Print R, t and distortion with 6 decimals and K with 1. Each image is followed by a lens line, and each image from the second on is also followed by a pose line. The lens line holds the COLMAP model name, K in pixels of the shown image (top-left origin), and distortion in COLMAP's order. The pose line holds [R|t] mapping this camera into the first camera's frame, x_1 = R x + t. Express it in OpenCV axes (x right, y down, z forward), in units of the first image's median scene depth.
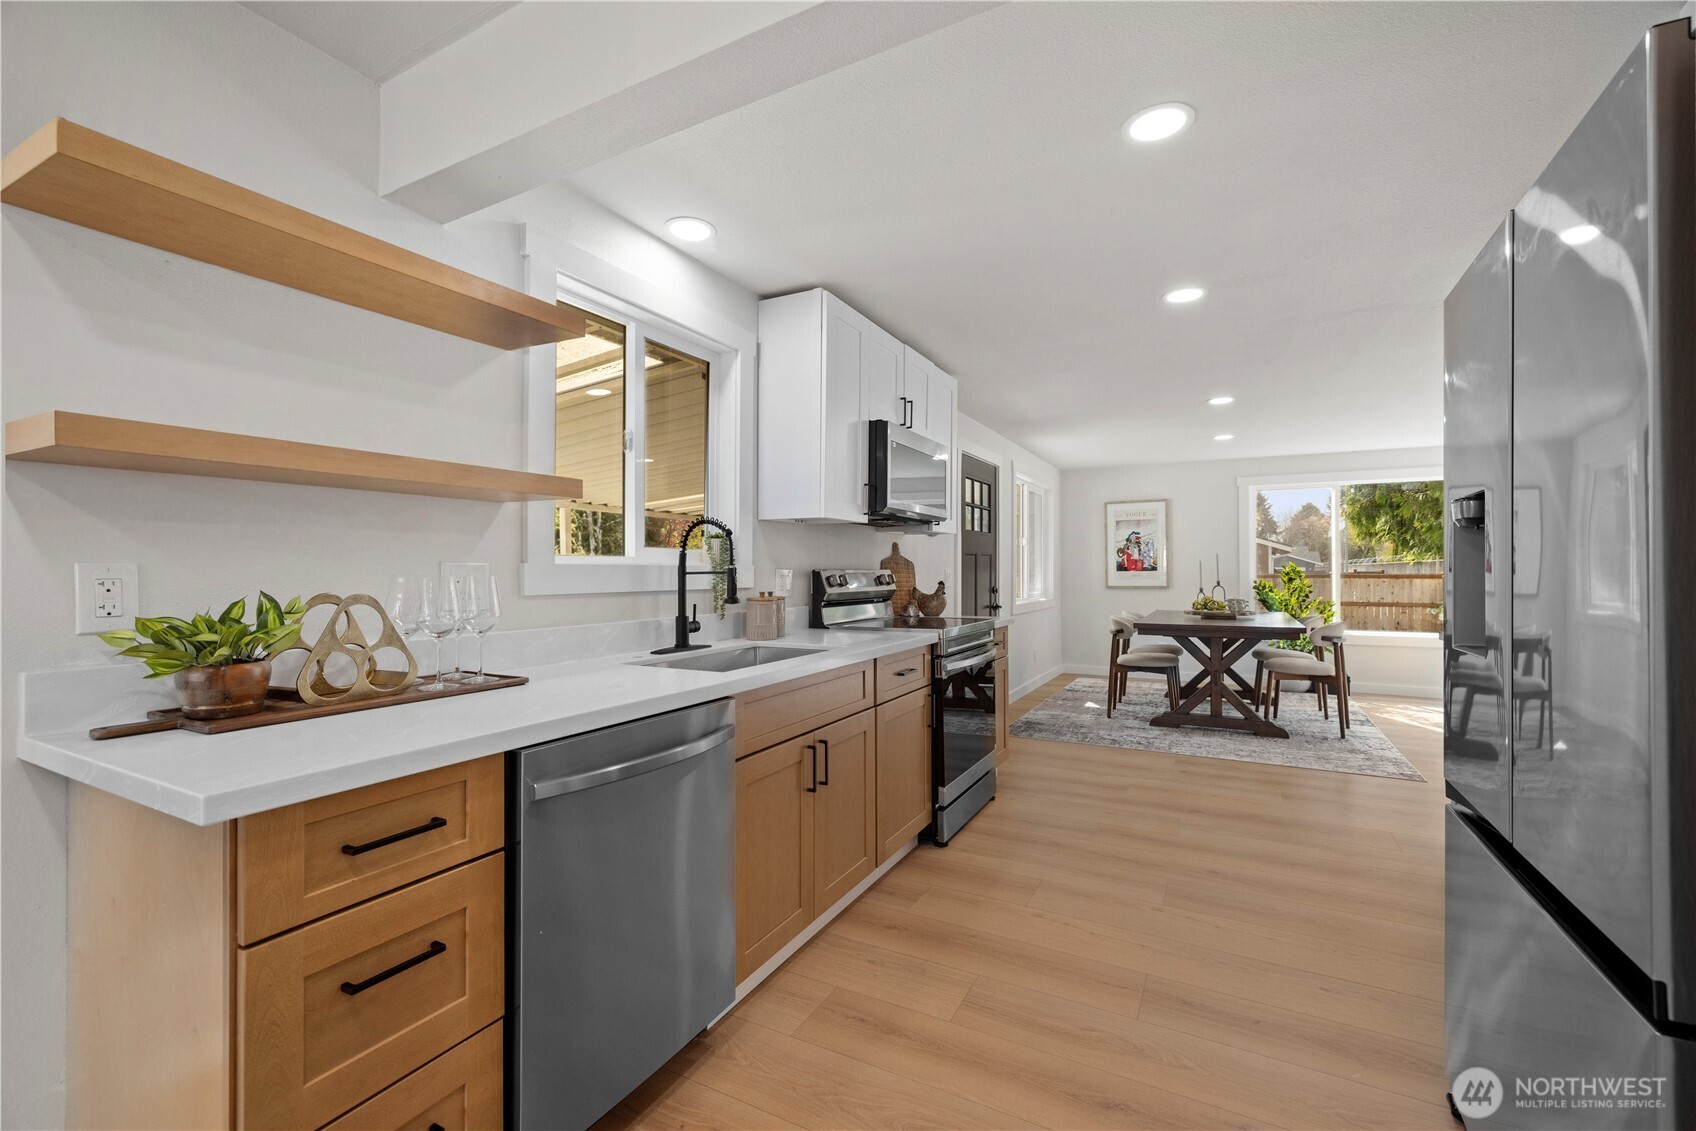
lens RADIAL K [[710.2, 0, 864.3], [0, 710.2, 561.2], [0, 0, 1]] dist [0.002550, -0.000516]
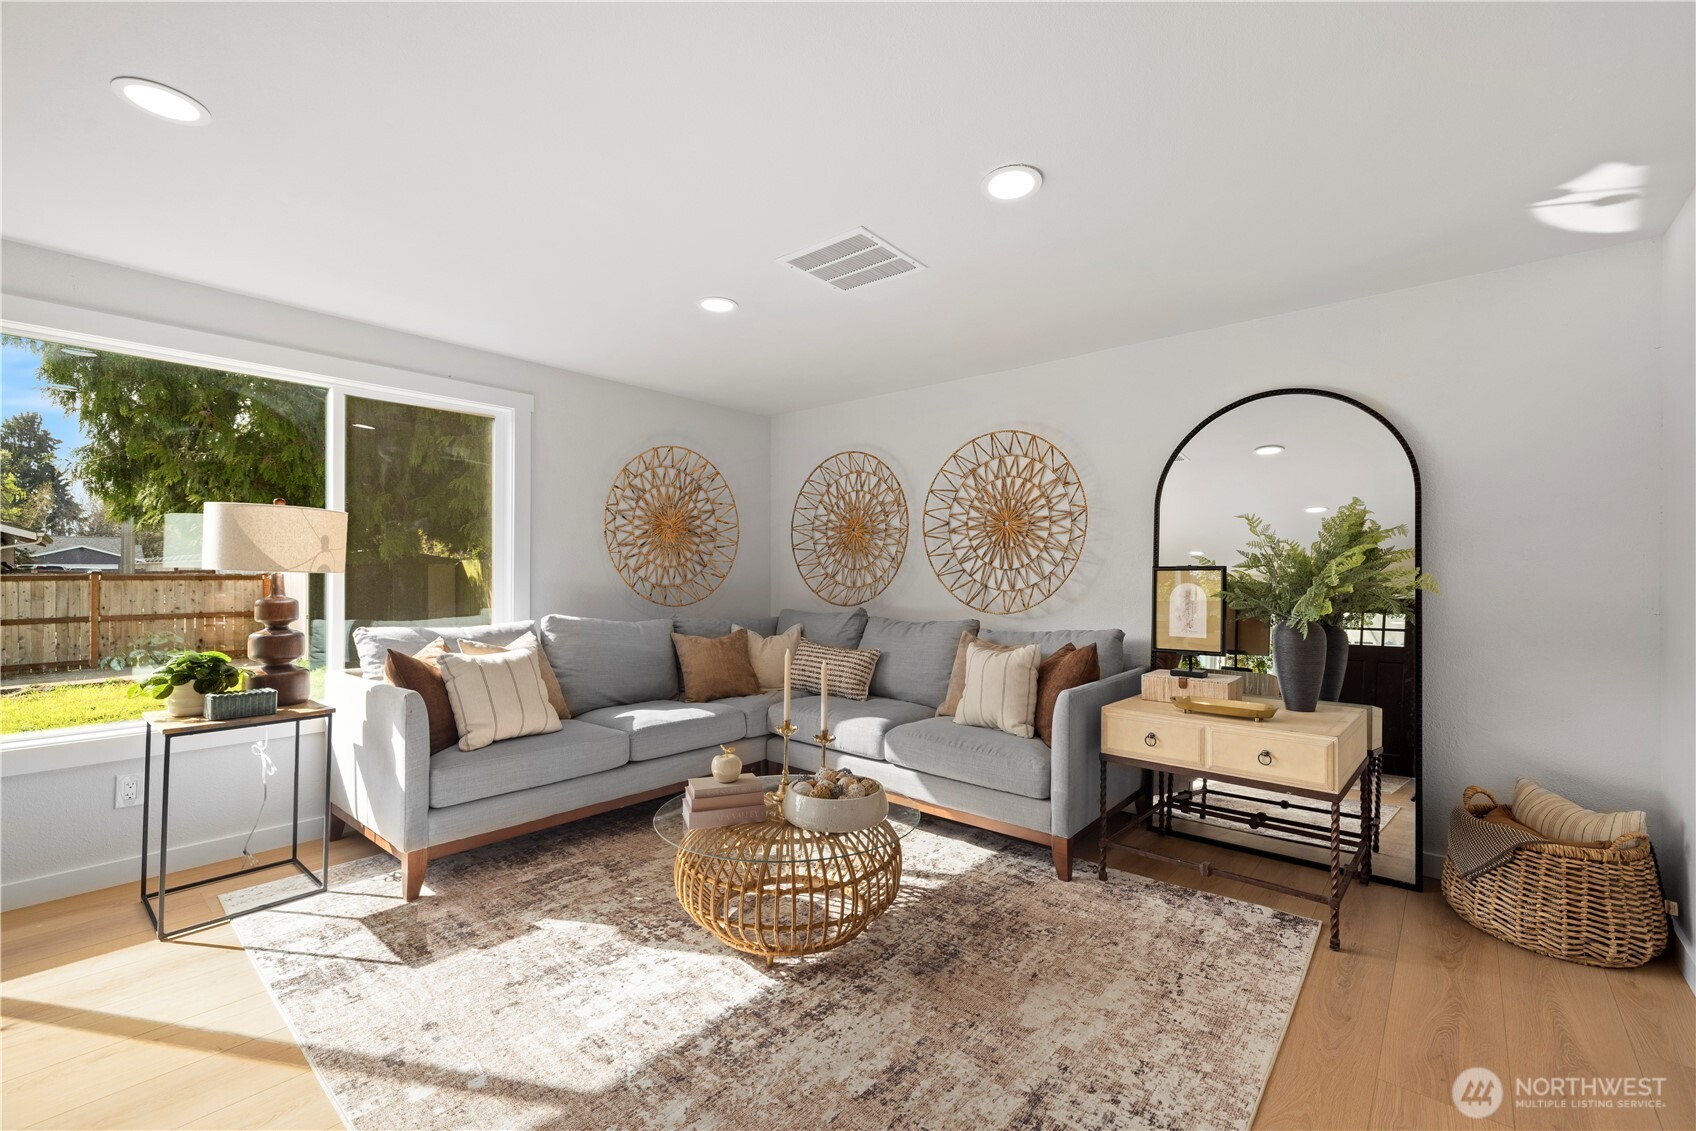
lens RADIAL K [[713.1, 0, 858.6], [0, 713.1, 564.7], [0, 0, 1]] dist [0.003128, -0.000128]
pose [[0.220890, 0.012287, 0.975221, 0.667343], [-0.019066, 0.999784, -0.008278, 0.005430], [-0.975112, -0.016765, 0.221077, 0.643118]]
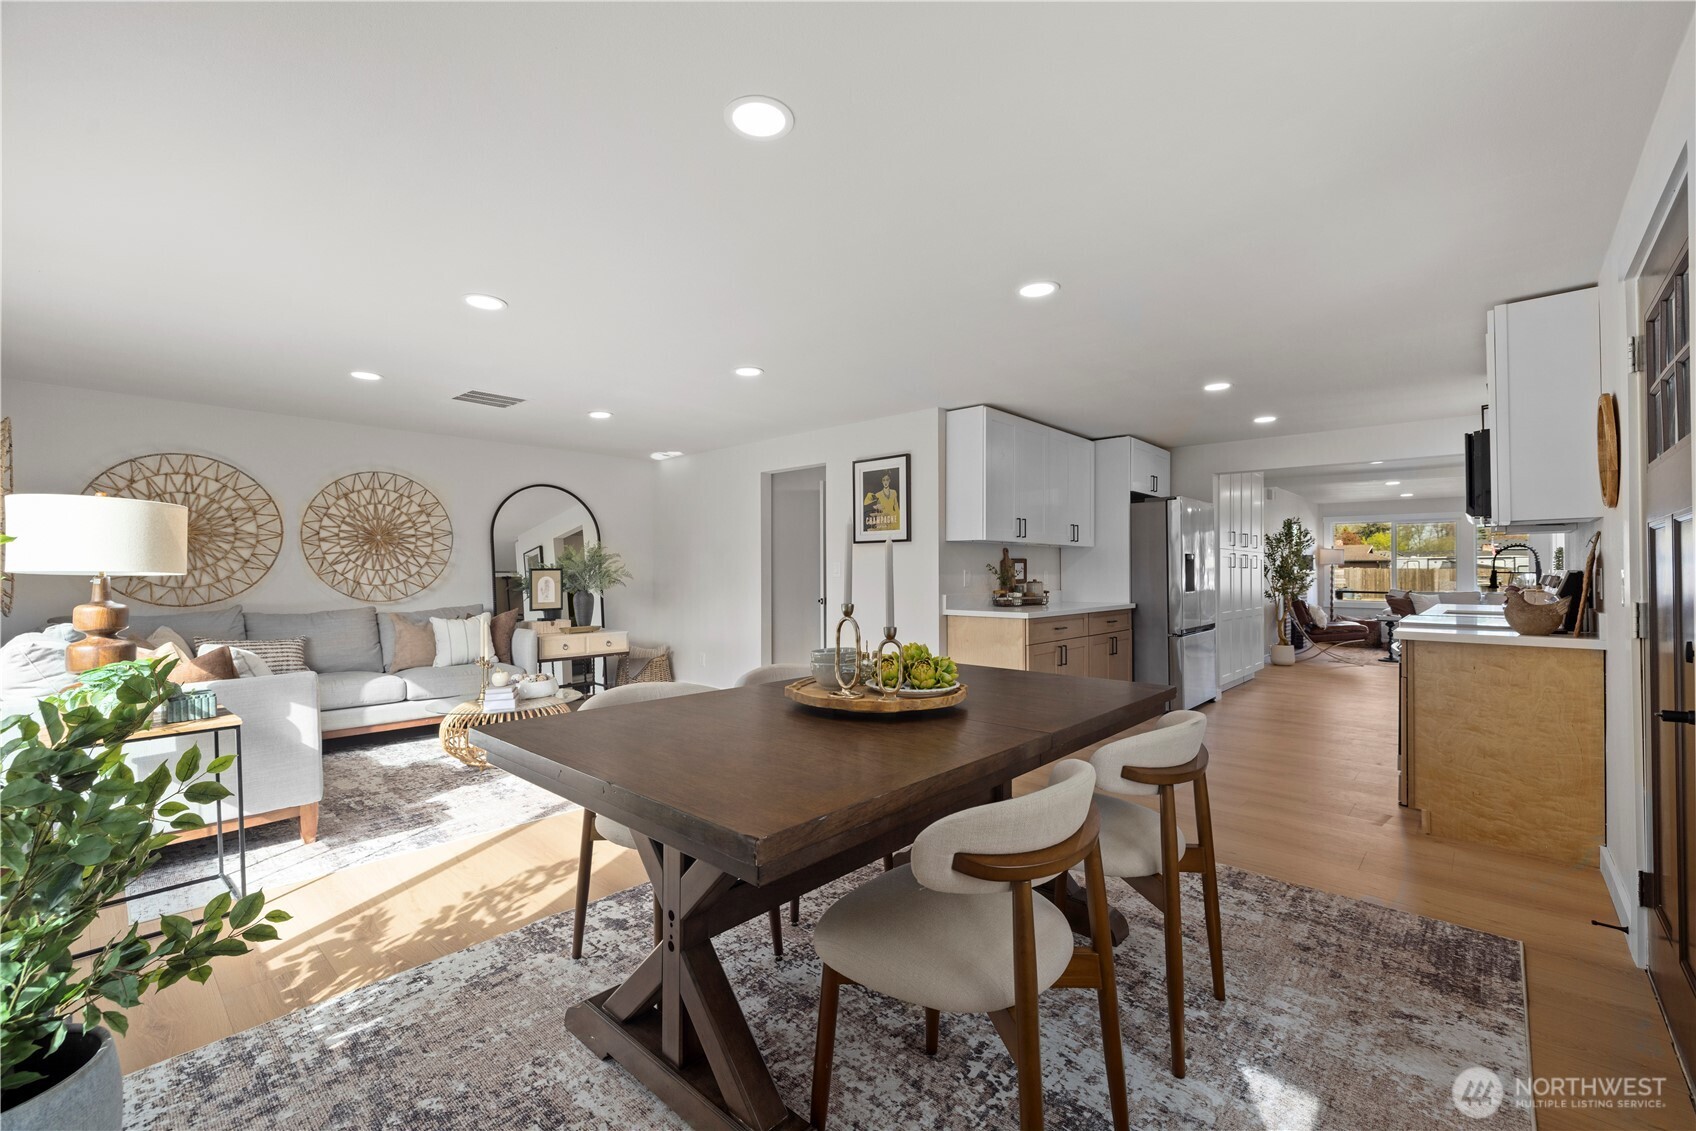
lens RADIAL K [[710.2, 0, 857.5], [0, 710.2, 568.7], [0, 0, 1]] dist [0.002550, -0.000516]
pose [[-0.969584, 0.005789, 0.244692, 0.483542], [0.001244, 0.999824, -0.018723, 0.020457], [-0.244757, -0.017849, -0.969420, 1.549190]]
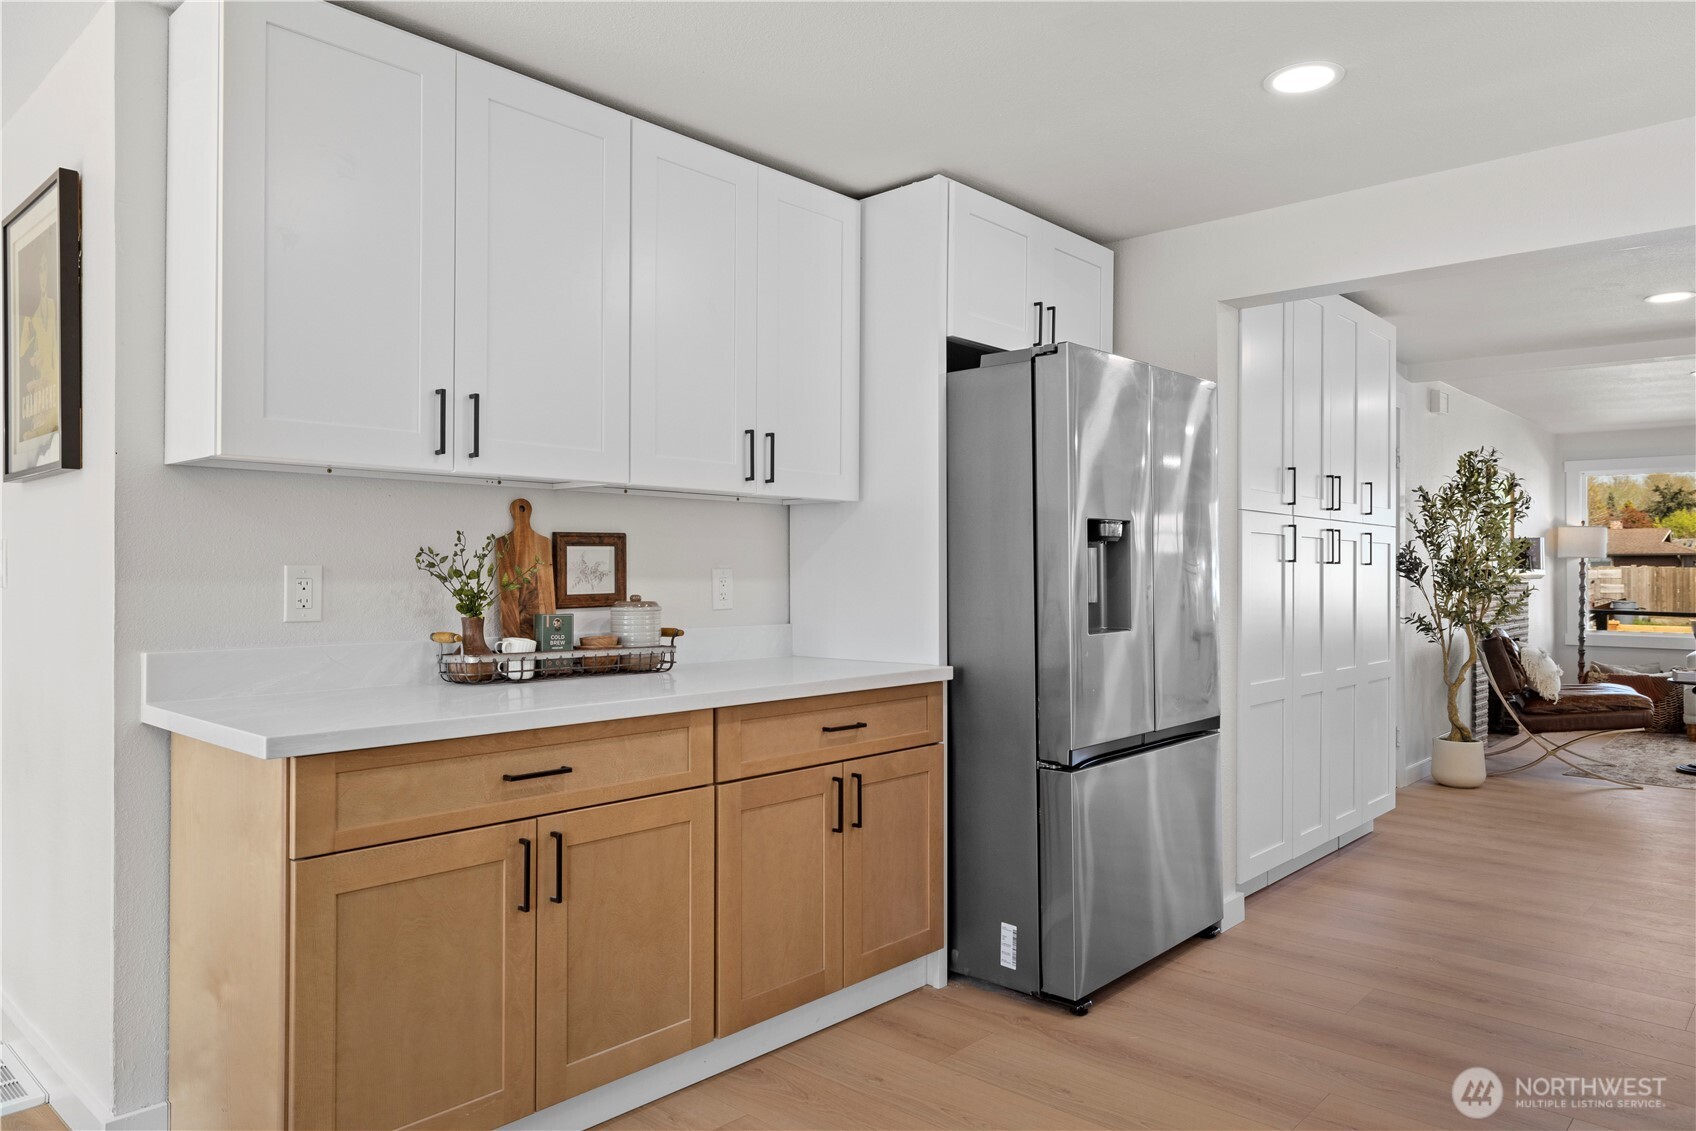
lens RADIAL K [[1101.9, 0, 857.2], [0, 1101.9, 564.2], [0, 0, 1]] dist [-0.006154, 0.000194]
pose [[-0.966818, 0.002978, 0.255447, 0.221318], [-0.002056, 0.999809, -0.019438, 0.011180], [-0.255456, -0.019319, -0.966628, 0.911342]]
